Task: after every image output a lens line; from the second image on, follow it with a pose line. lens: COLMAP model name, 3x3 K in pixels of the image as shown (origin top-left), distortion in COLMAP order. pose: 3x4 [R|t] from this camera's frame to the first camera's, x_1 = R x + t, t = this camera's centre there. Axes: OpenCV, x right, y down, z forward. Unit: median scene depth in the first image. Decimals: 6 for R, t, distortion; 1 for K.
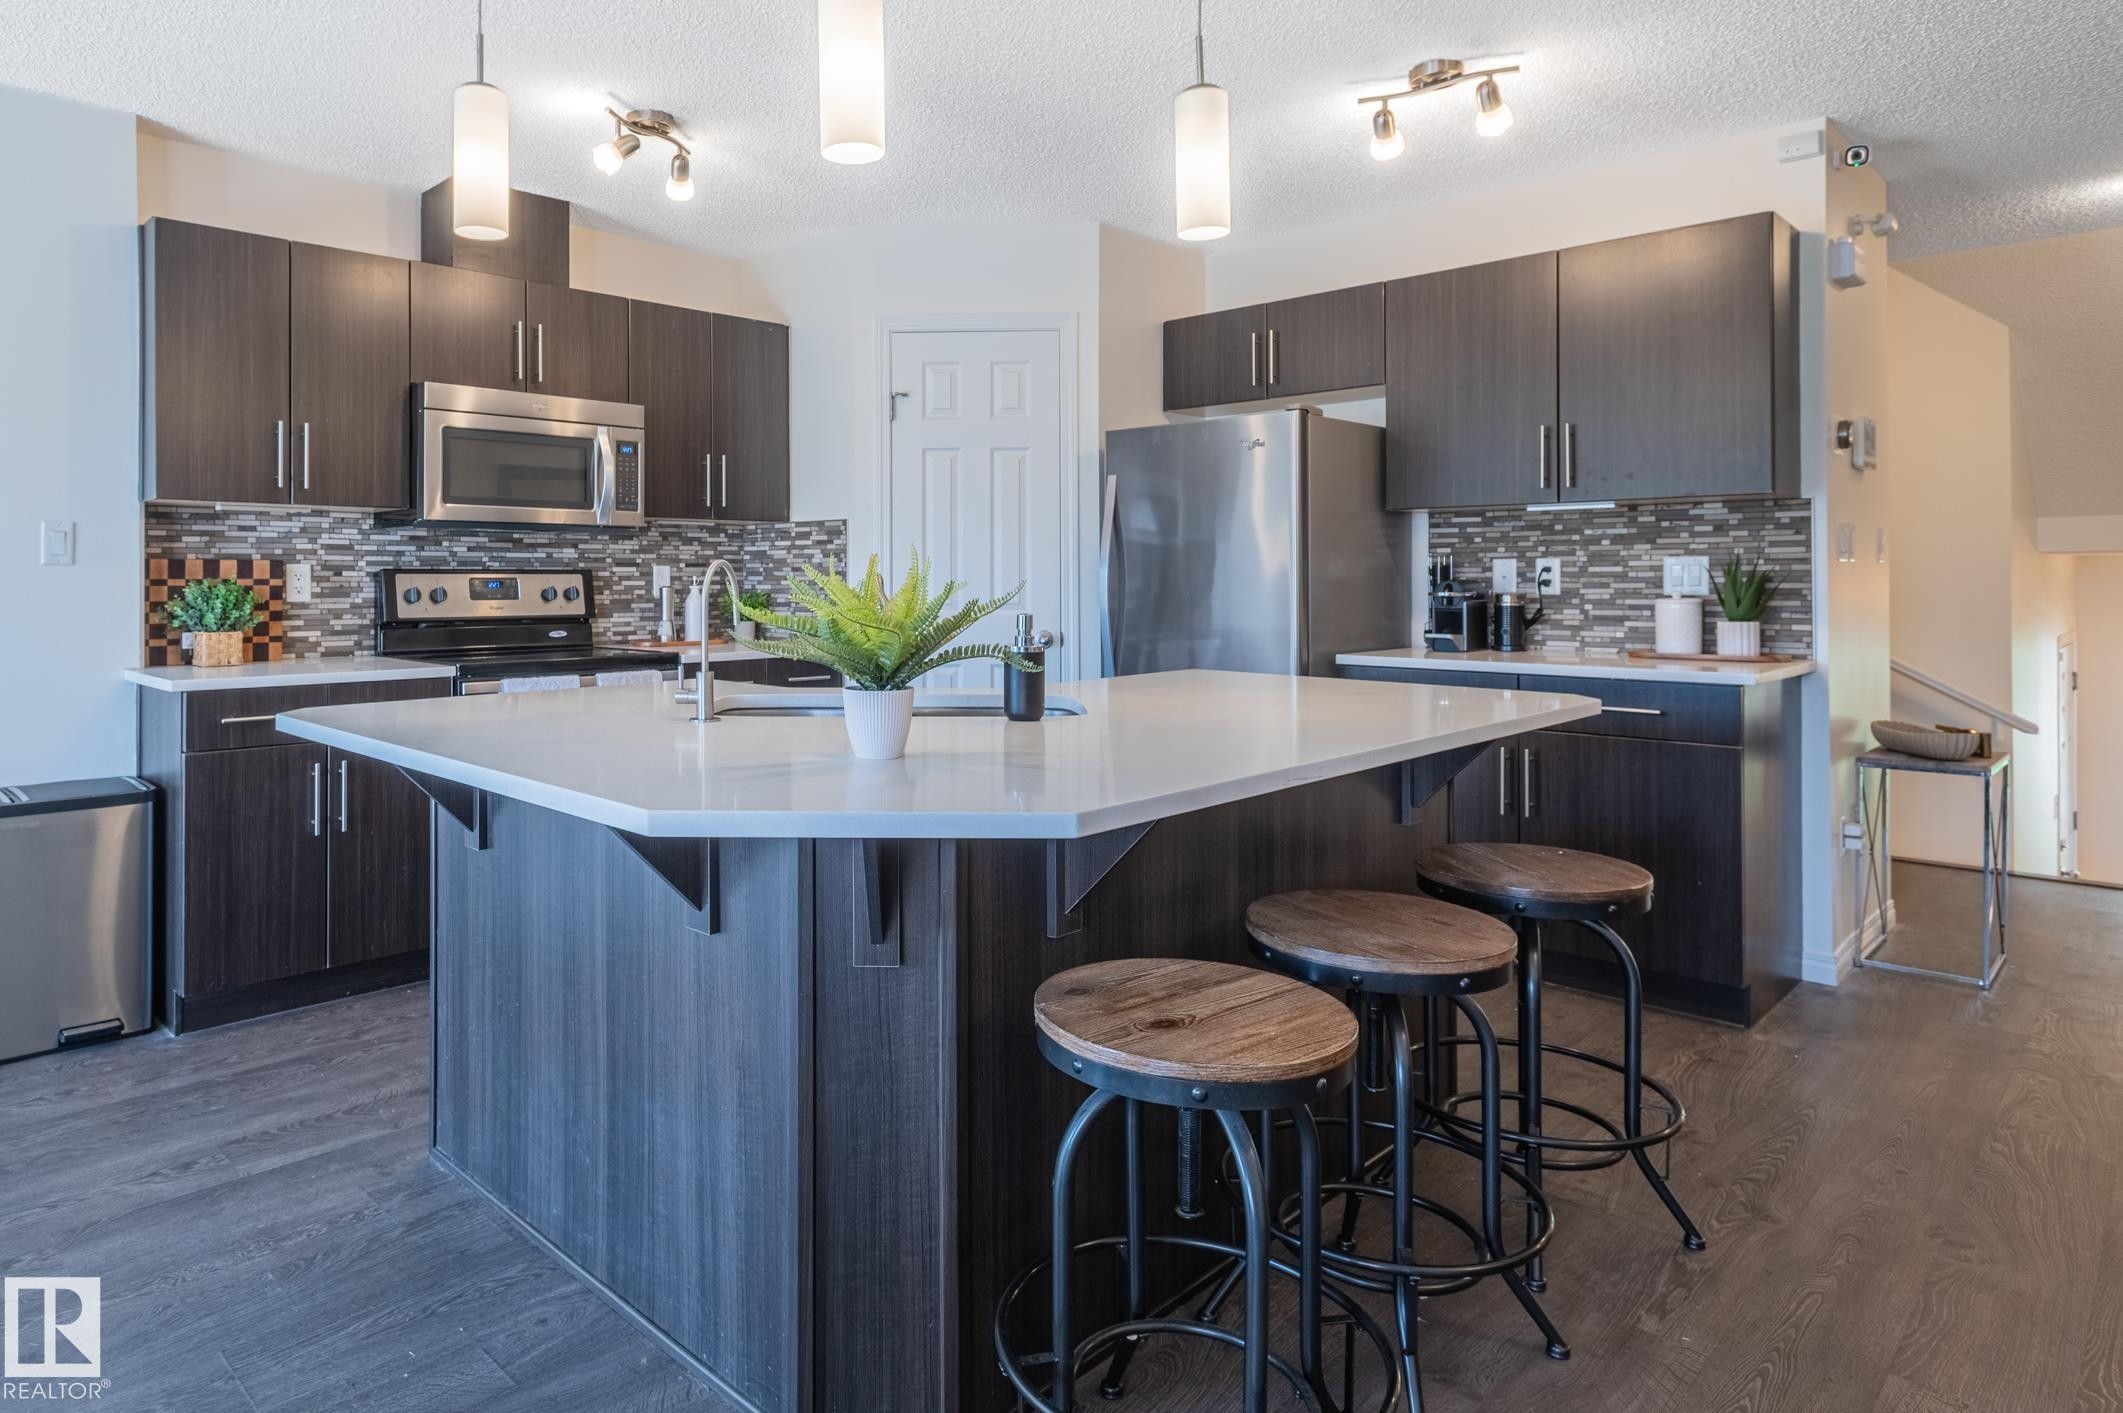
lens RADIAL K [[1242.3, 0, 891.5], [0, 1242.3, 577.1], [0, 0, 1]] dist [0.001025, 0.000552]
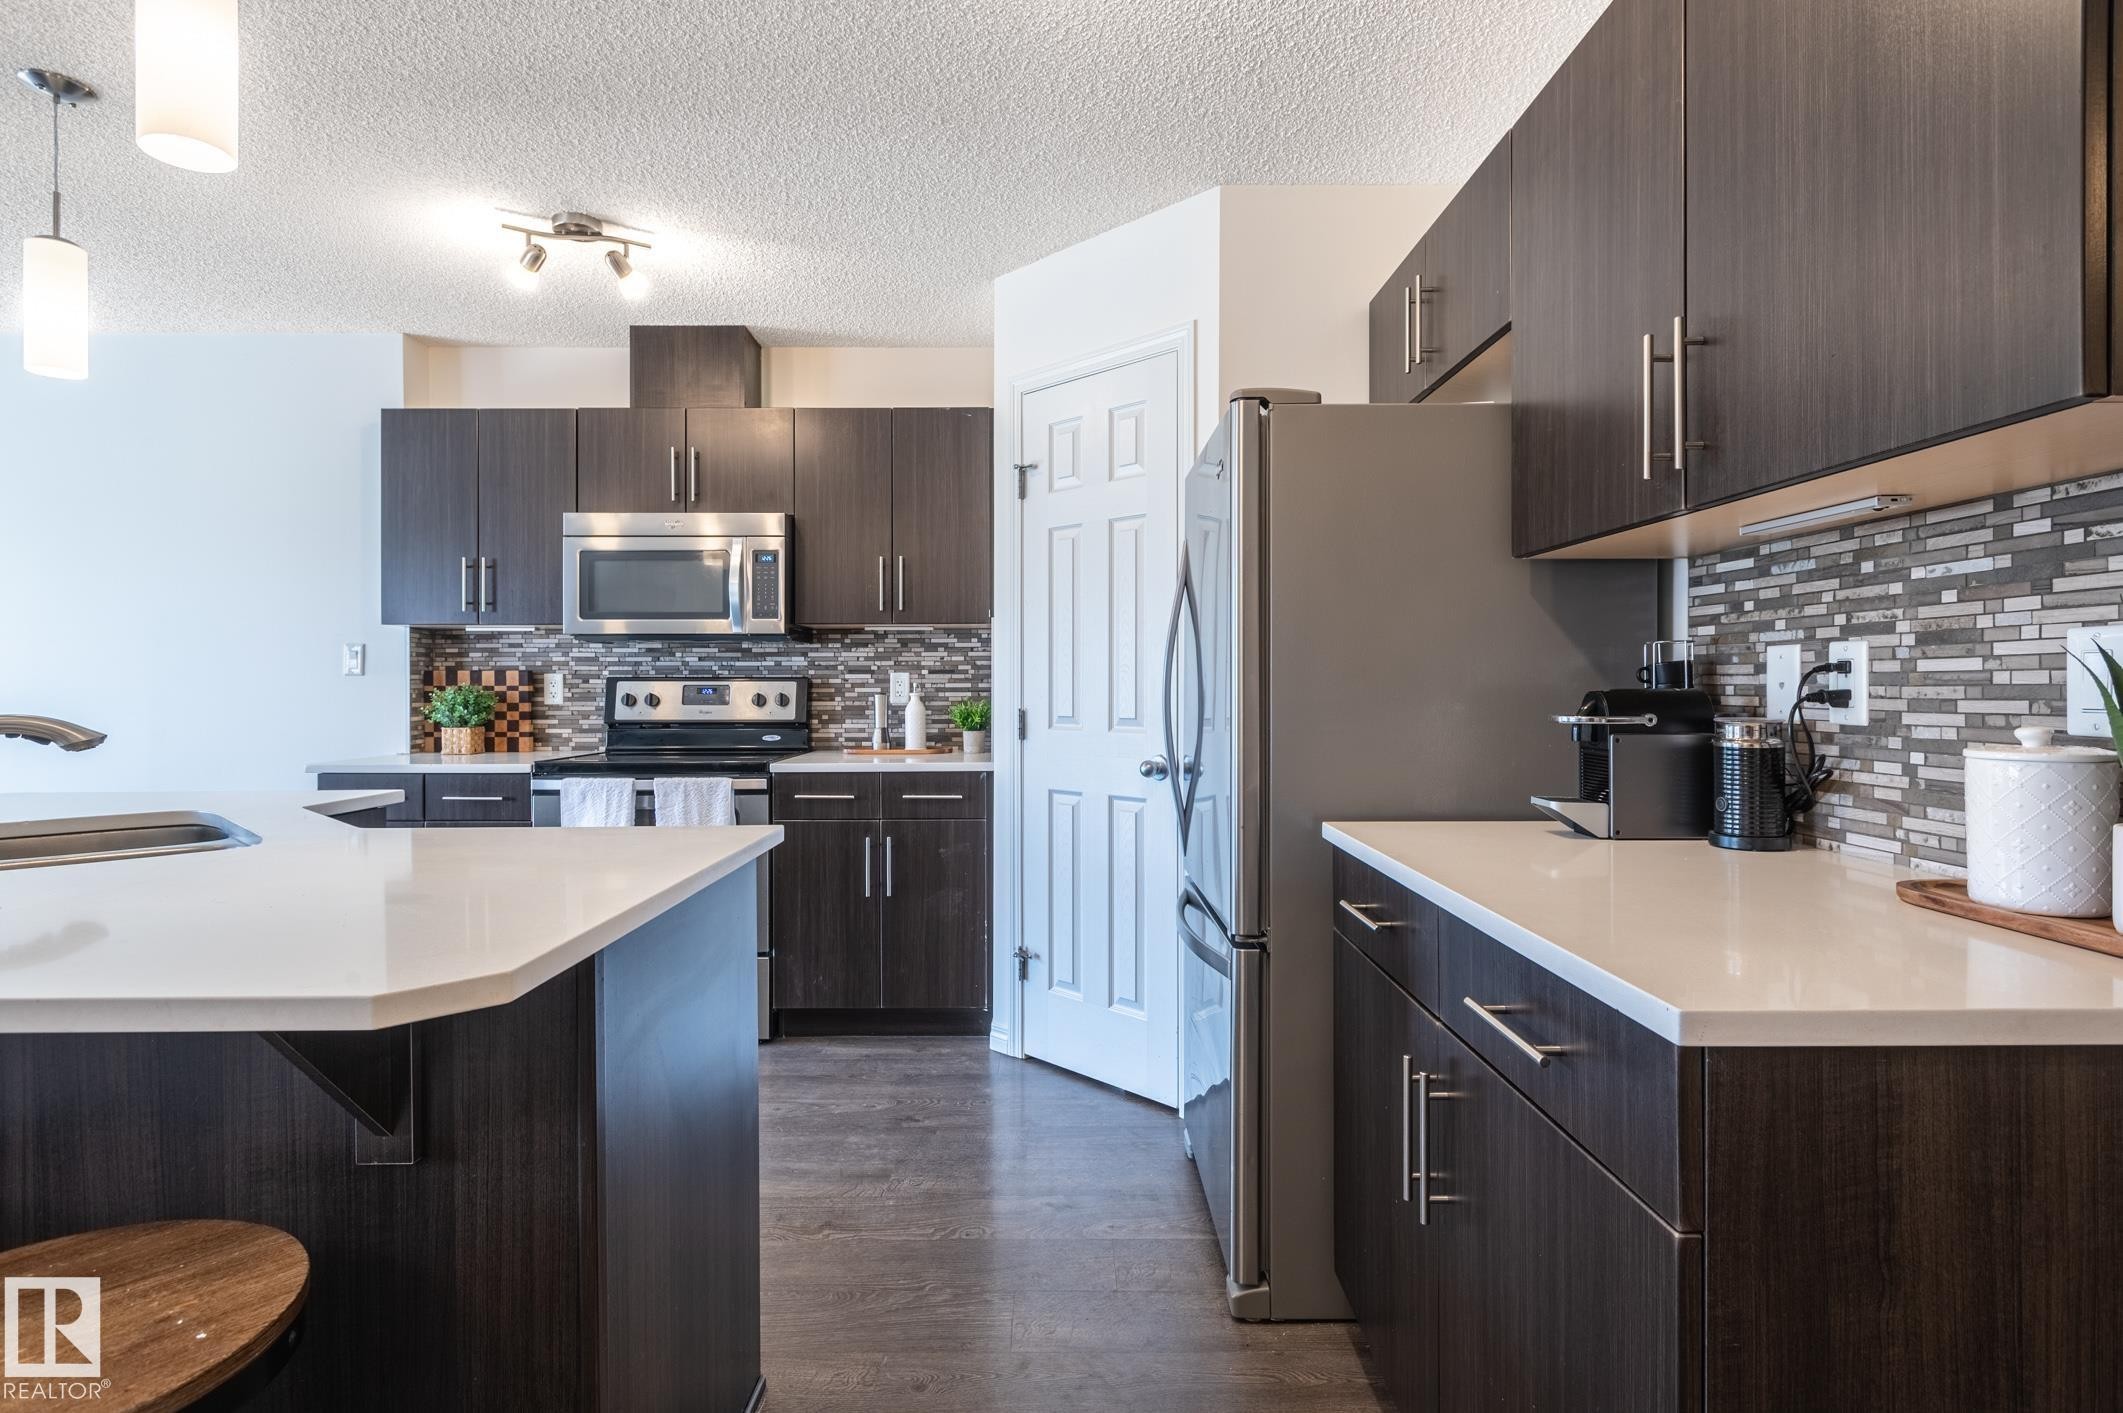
lens RADIAL K [[1078.5, 0, 1059.6], [0, 1078.5, 688.1], [0, 0, 1]] dist [0.009636, -0.007990]
pose [[0.732256, 0.002646, -0.681024, 0.585271], [0.000594, 0.999990, 0.004524, -0.000651], [0.681029, -0.003717, 0.732247, 0.540911]]
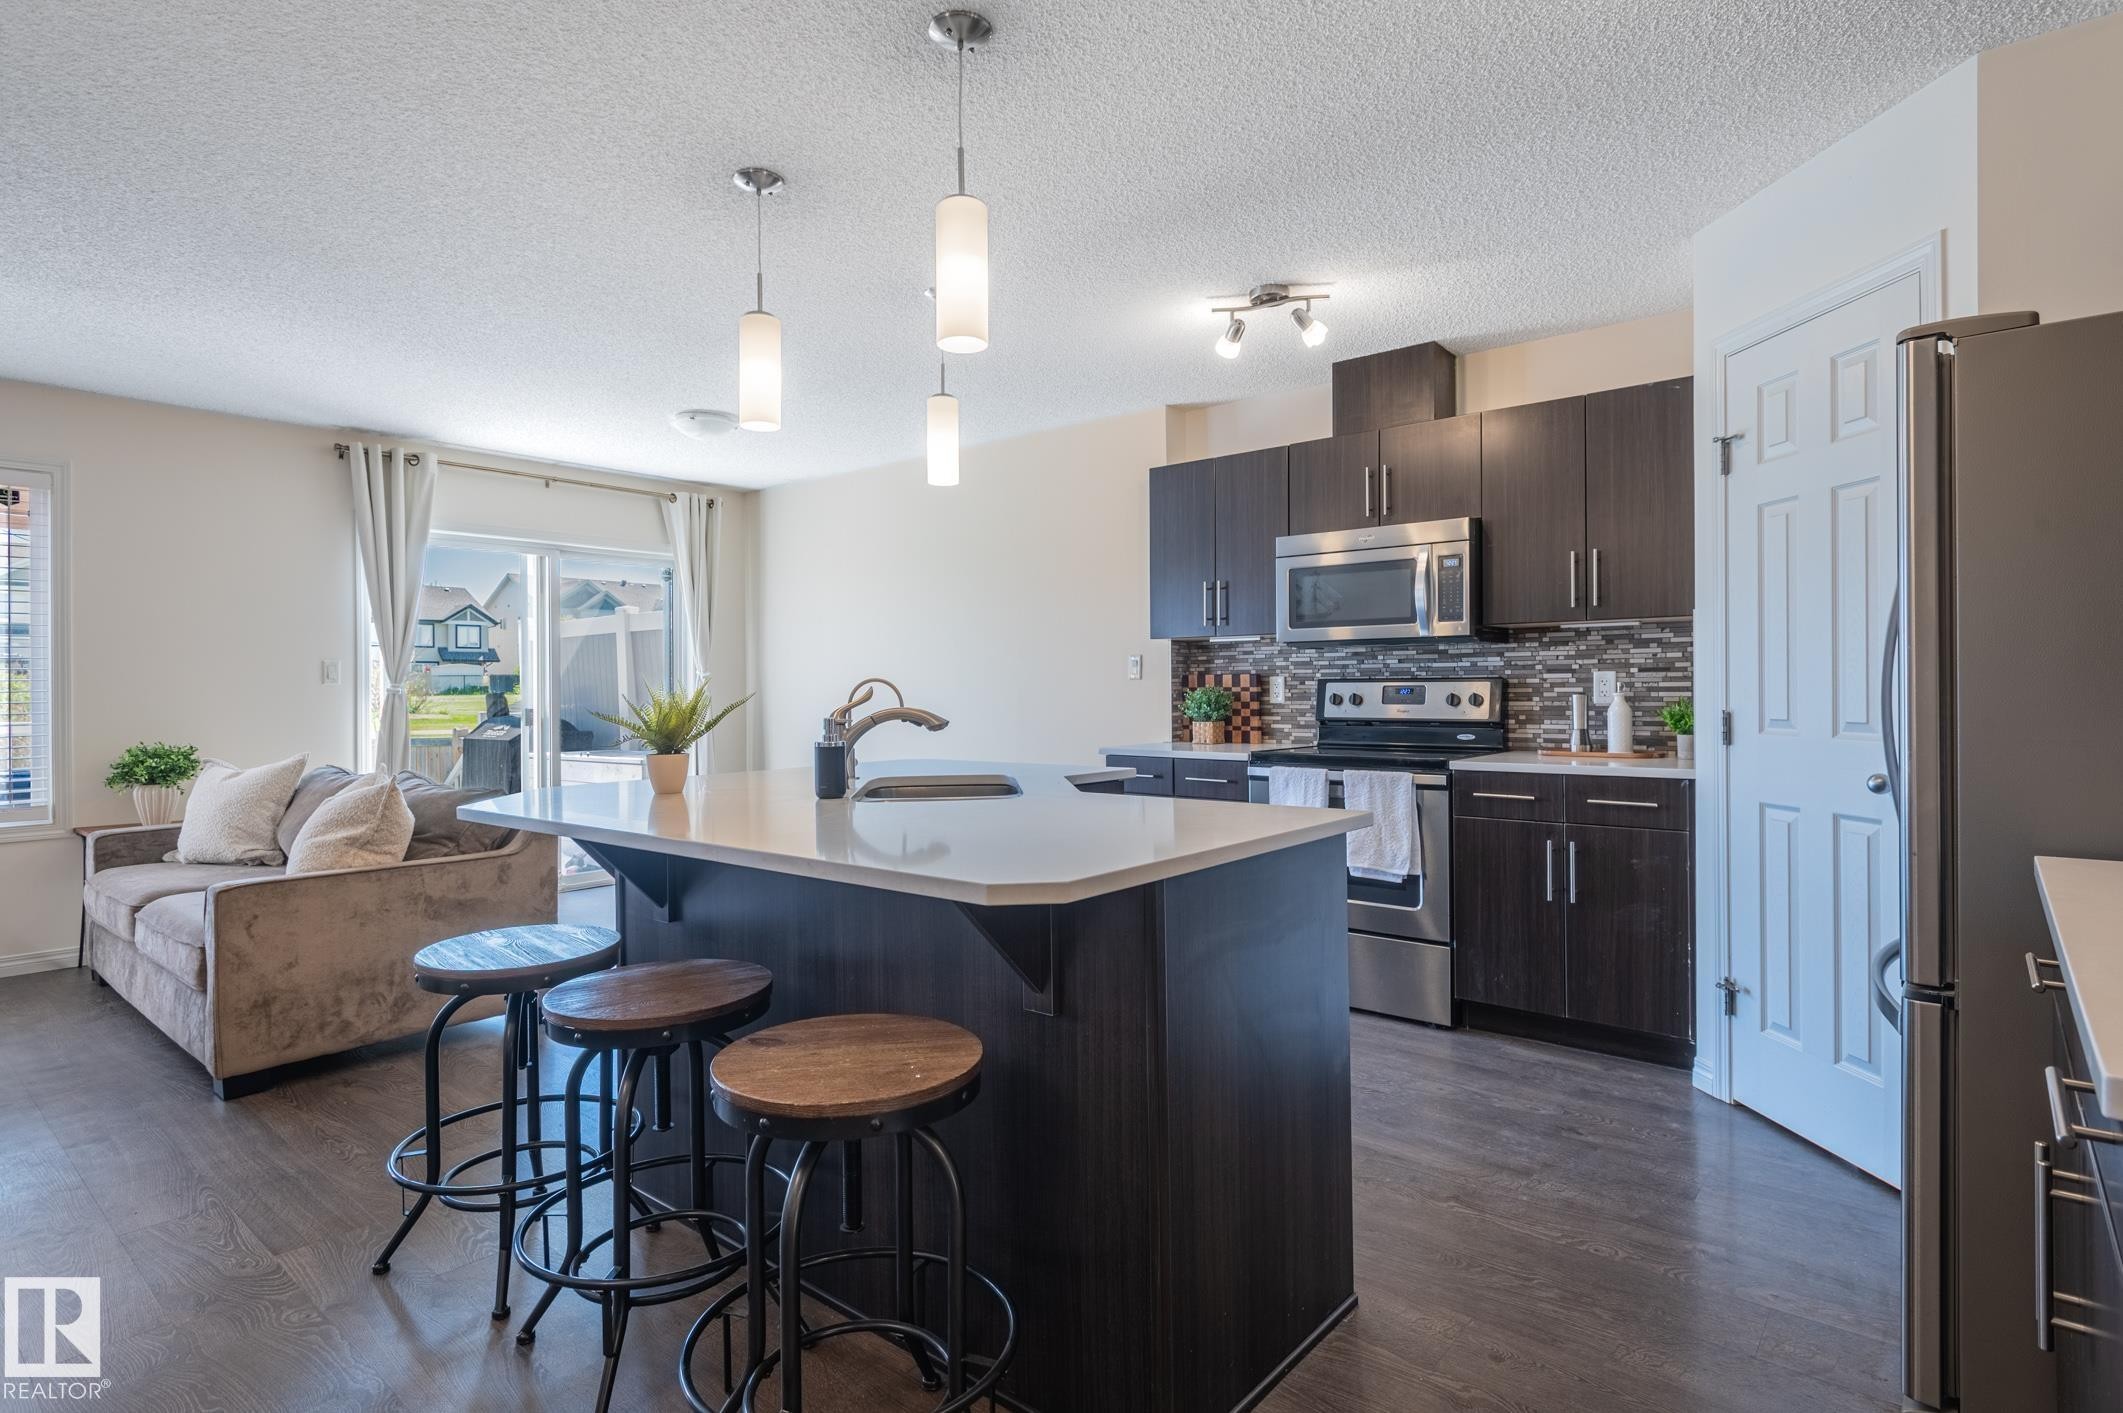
lens RADIAL K [[1078.5, 0, 1059.6], [0, 1078.5, 688.1], [0, 0, 1]] dist [0.009636, -0.007990]
pose [[0.119911, 0.000626, -0.992784, 0.678975], [0.007781, 0.999968, 0.001570, -0.000973], [0.992754, -0.007913, 0.119902, 0.586425]]
